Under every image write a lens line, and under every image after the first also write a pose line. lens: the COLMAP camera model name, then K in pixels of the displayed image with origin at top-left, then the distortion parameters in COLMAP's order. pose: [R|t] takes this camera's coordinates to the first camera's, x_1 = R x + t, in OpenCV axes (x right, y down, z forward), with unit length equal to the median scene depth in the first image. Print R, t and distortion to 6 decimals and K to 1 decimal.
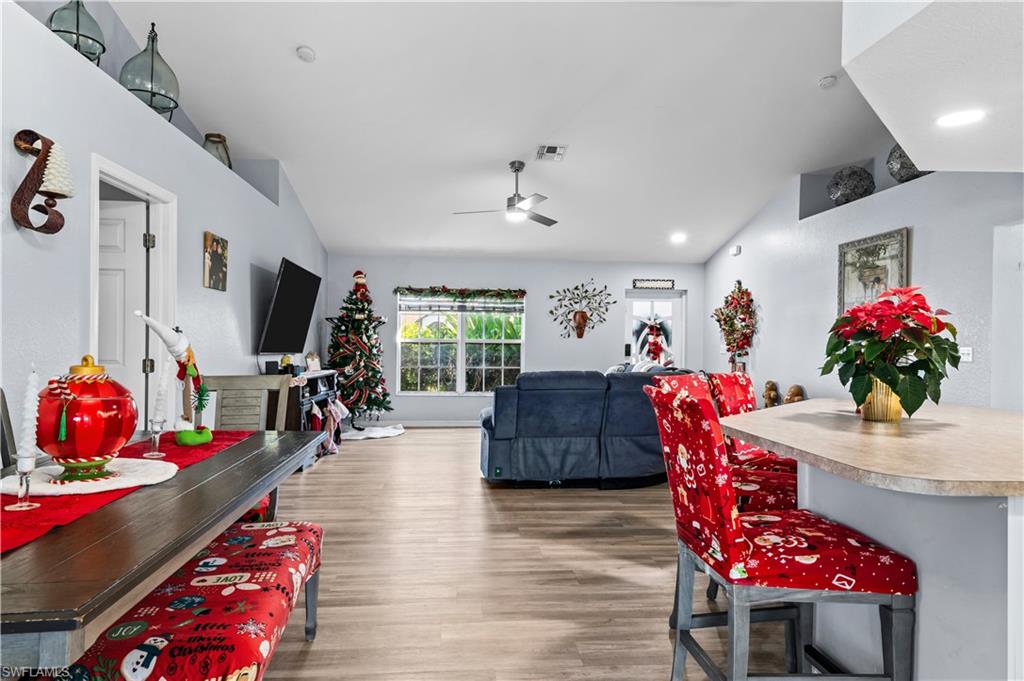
lens RADIAL K [[648.7, 0, 490.9], [0, 648.7, 349.6], [0, 0, 1]] dist [0.039172, 0.001640]
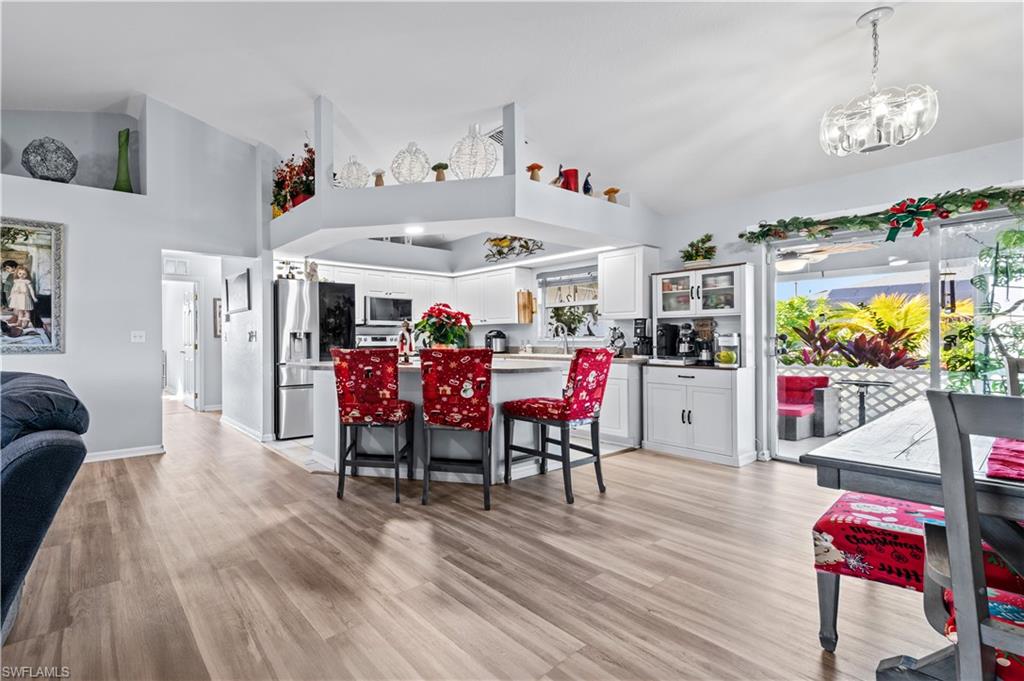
lens RADIAL K [[427.1, 0, 356.0], [0, 427.1, 338.4], [0, 0, 1]] dist [0.002719, 0.000209]
pose [[-0.460536, -0.007663, 0.887608, -0.153261], [0.005633, 0.999917, 0.011556, 0.001701], [-0.887623, 0.010322, -0.460455, 0.569972]]
